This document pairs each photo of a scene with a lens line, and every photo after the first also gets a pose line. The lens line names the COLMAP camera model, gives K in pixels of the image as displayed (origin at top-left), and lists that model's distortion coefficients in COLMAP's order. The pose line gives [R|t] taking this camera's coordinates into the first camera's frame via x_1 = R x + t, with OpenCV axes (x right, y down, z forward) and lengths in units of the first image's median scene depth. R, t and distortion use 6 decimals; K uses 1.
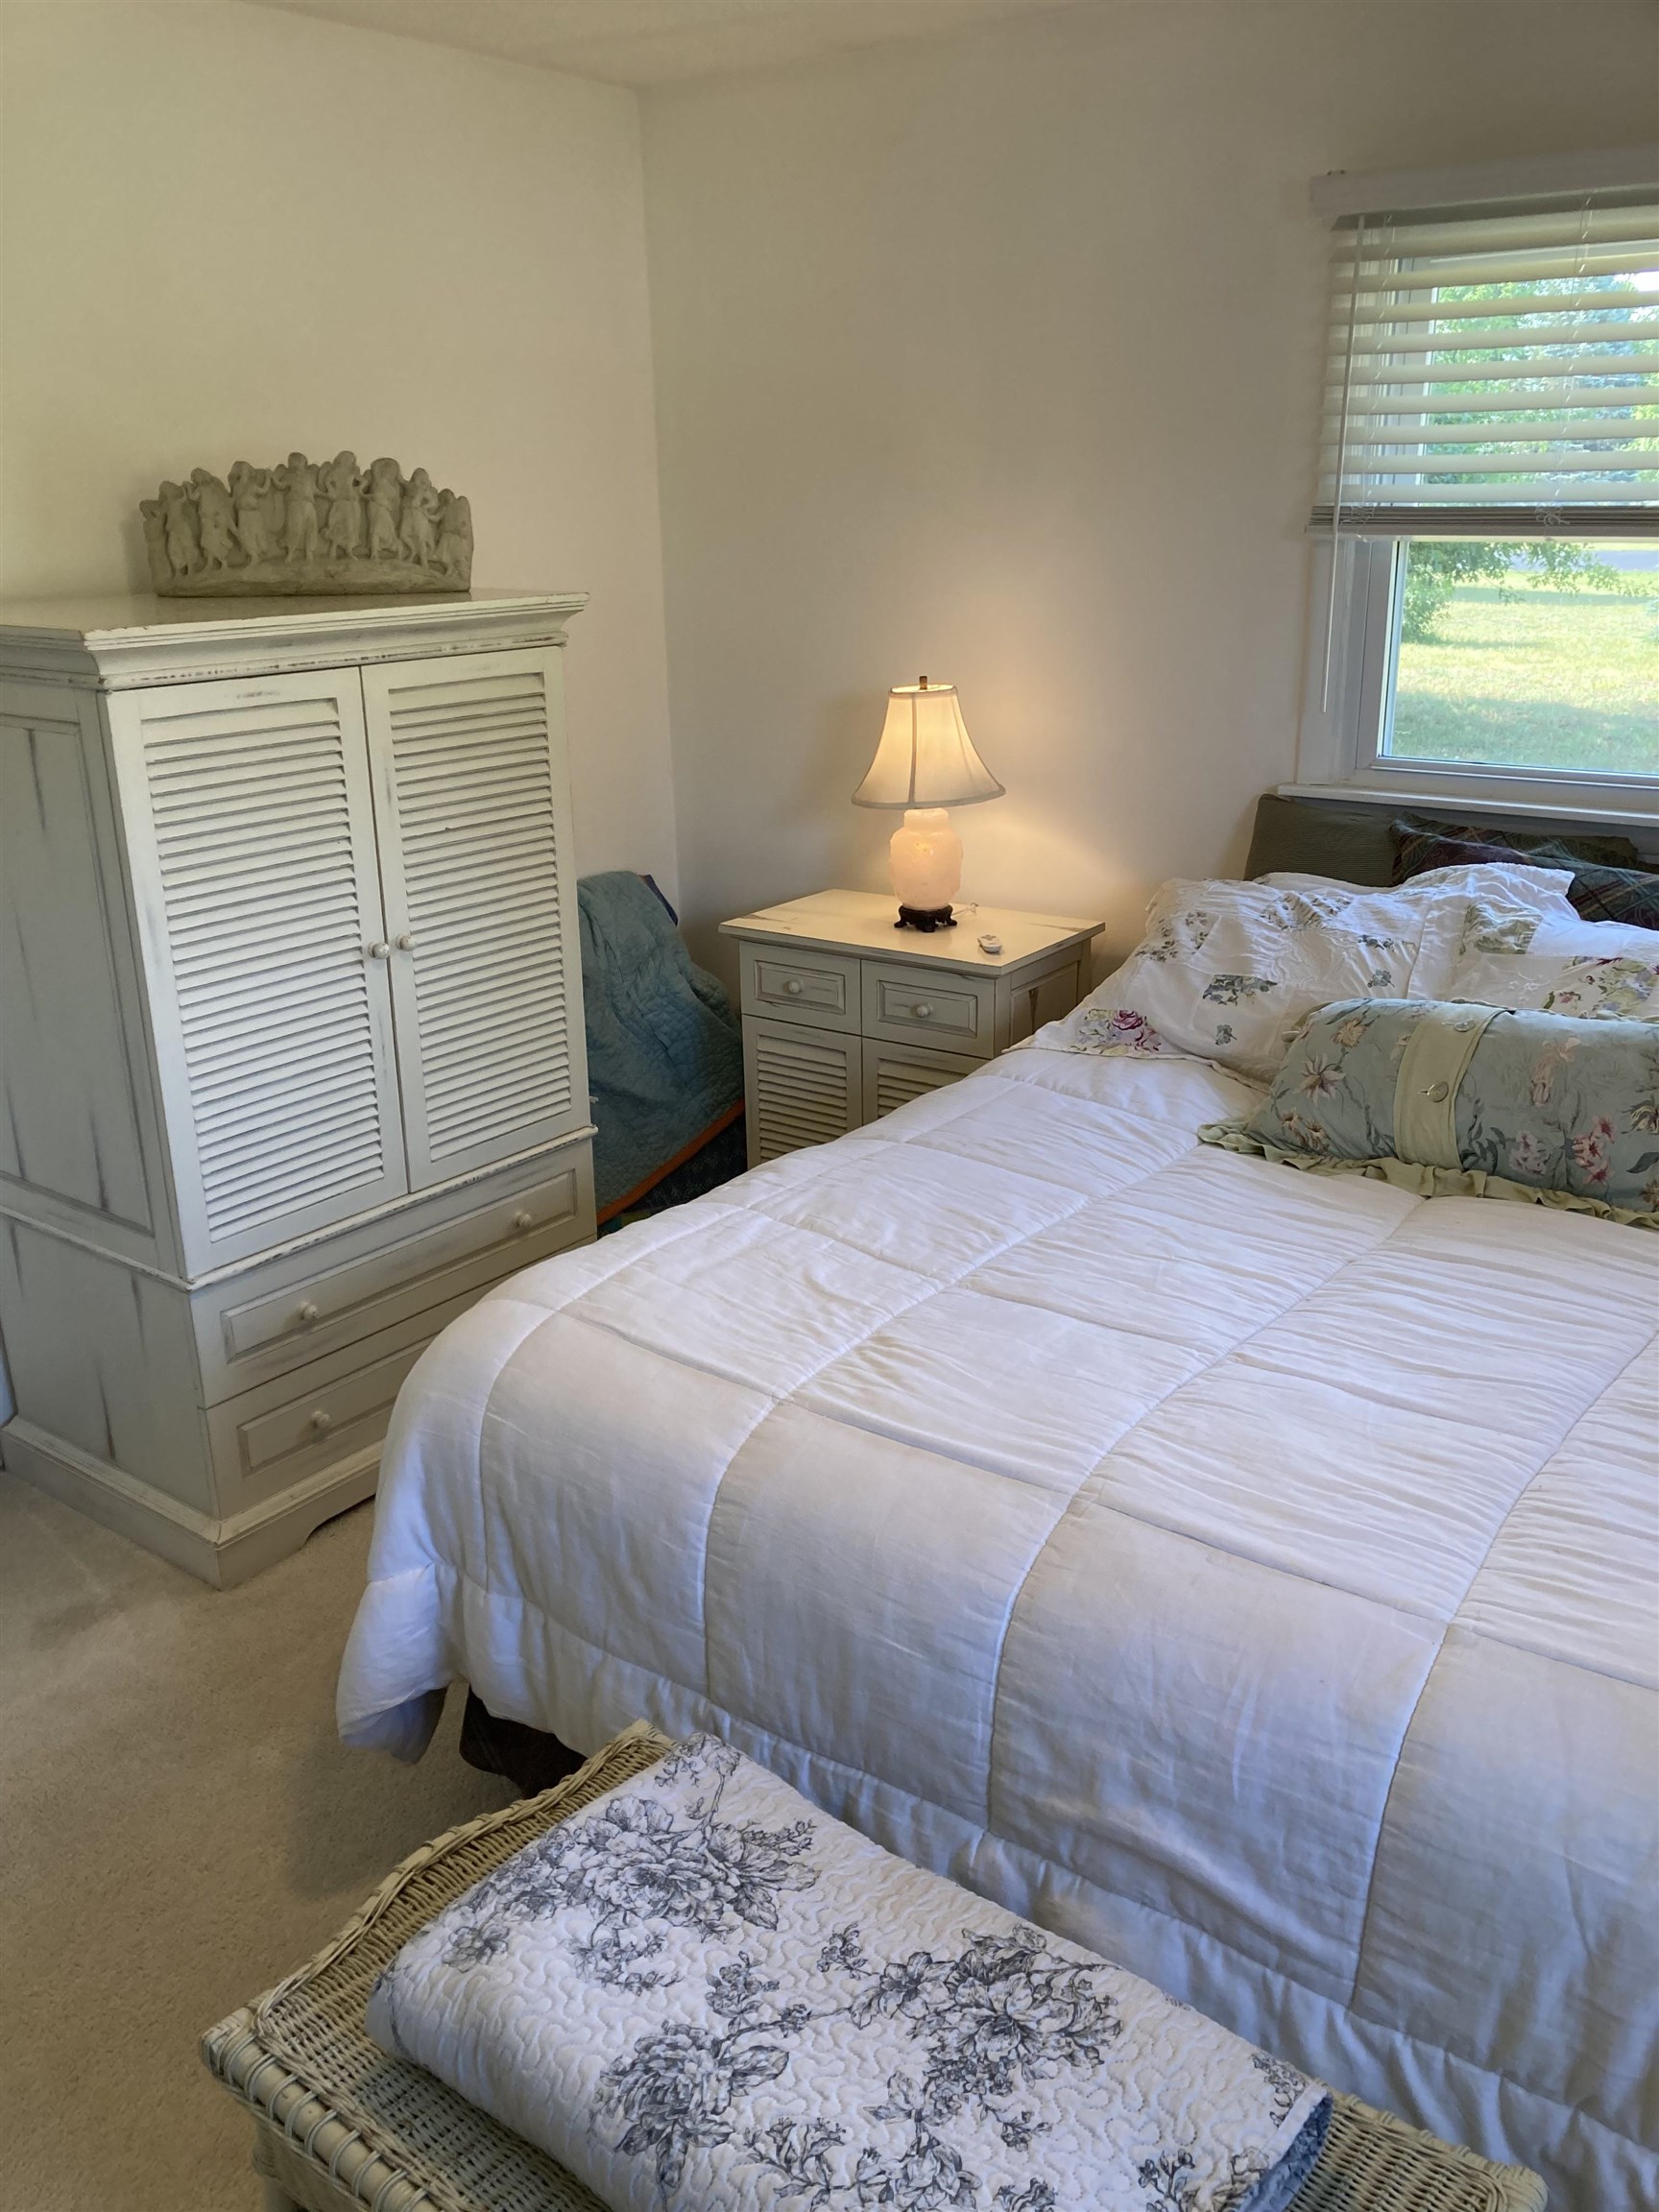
lens RADIAL K [[1830.2, 0, 828.4], [0, 1830.2, 1117.9], [0, 0, 1]] dist [0.053361, -0.013927]
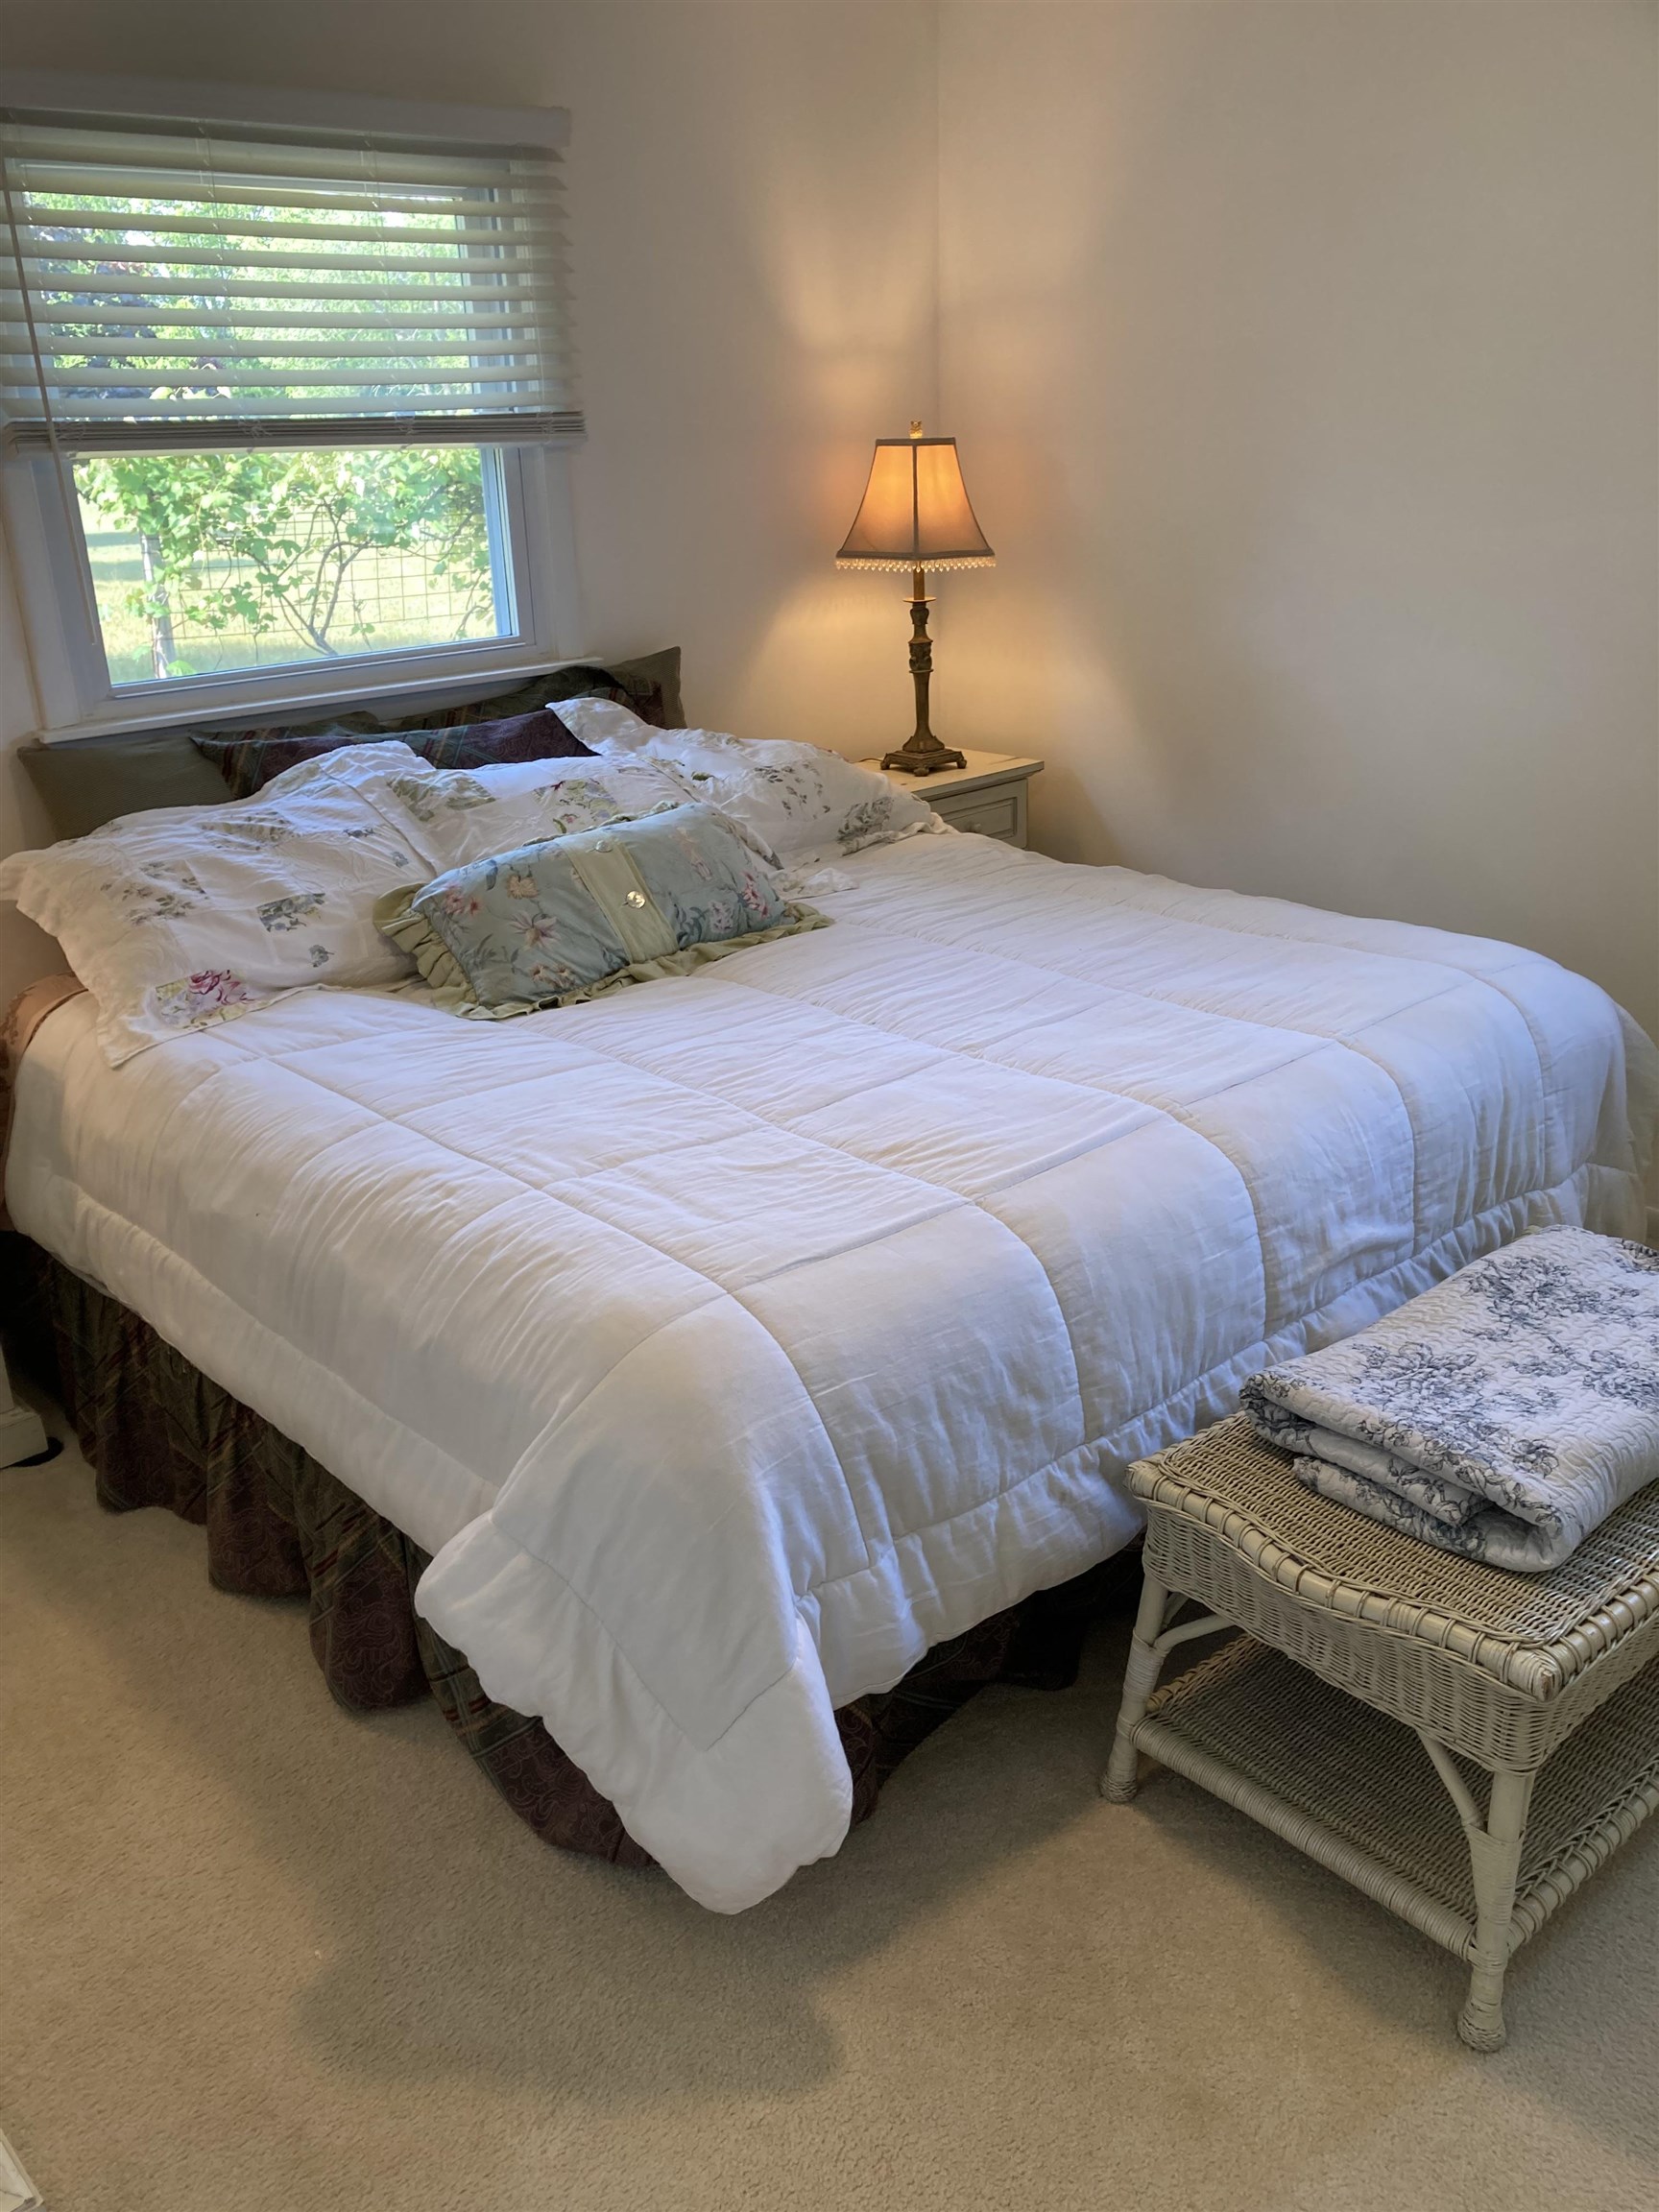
lens RADIAL K [[1830.2, 0, 832.8], [0, 1830.2, 1098.7], [0, 0, 1]] dist [0.053361, -0.013927]
pose [[0.183371, -0.341278, 0.921903, -0.943948], [0.340405, 0.901829, 0.266139, -0.203810], [-0.922225, 0.265018, 0.281542, 0.684661]]
